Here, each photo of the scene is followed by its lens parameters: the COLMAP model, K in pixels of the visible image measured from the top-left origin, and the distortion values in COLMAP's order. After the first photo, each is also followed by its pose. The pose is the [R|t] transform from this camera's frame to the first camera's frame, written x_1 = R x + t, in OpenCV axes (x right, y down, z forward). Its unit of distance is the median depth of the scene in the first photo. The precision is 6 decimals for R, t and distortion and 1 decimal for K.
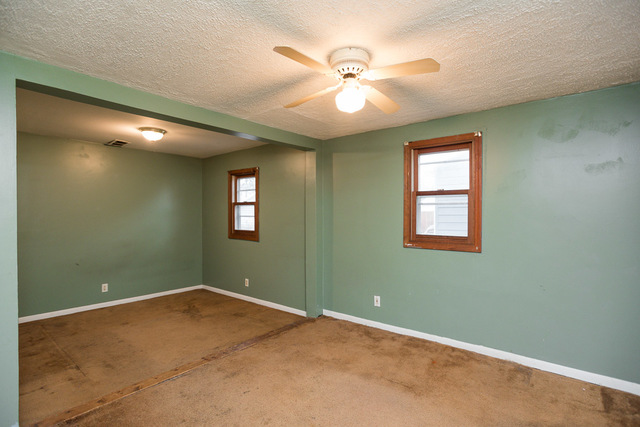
lens RADIAL K [[307.6, 0, 319.1], [0, 307.6, 212.9], [0, 0, 1]] dist [-0.029825, 0.009978]
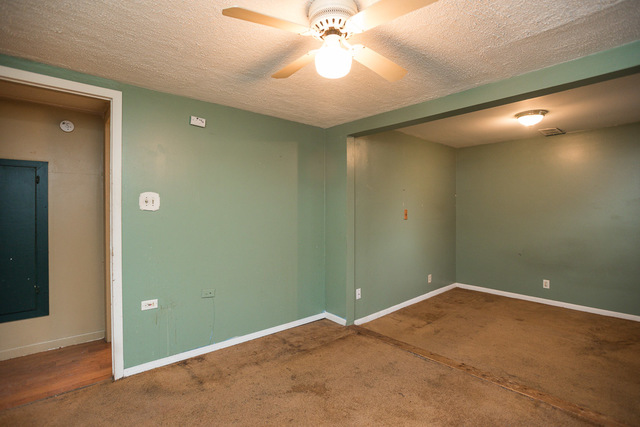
lens RADIAL K [[307.6, 0, 320.1], [0, 307.6, 210.9], [0, 0, 1]] dist [-0.029825, 0.009978]
pose [[-0.135716, 0.008935, -0.990708, 0.428492], [0.000742, 0.999960, 0.008917, 0.004032], [0.990748, 0.000475, -0.135717, 0.512027]]
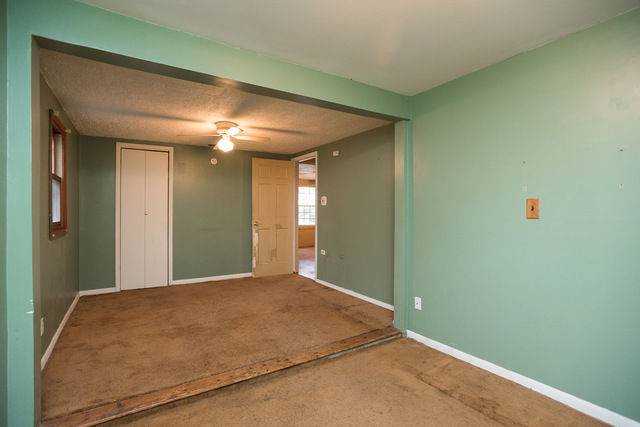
lens RADIAL K [[307.6, 0, 320.3], [0, 307.6, 211.7], [0, 0, 1]] dist [-0.029825, 0.009978]
pose [[-0.957598, 0.012197, 0.287851, -0.533070], [0.015239, 0.999849, 0.008329, 0.024144], [-0.287706, 0.012362, -0.957639, 1.336549]]
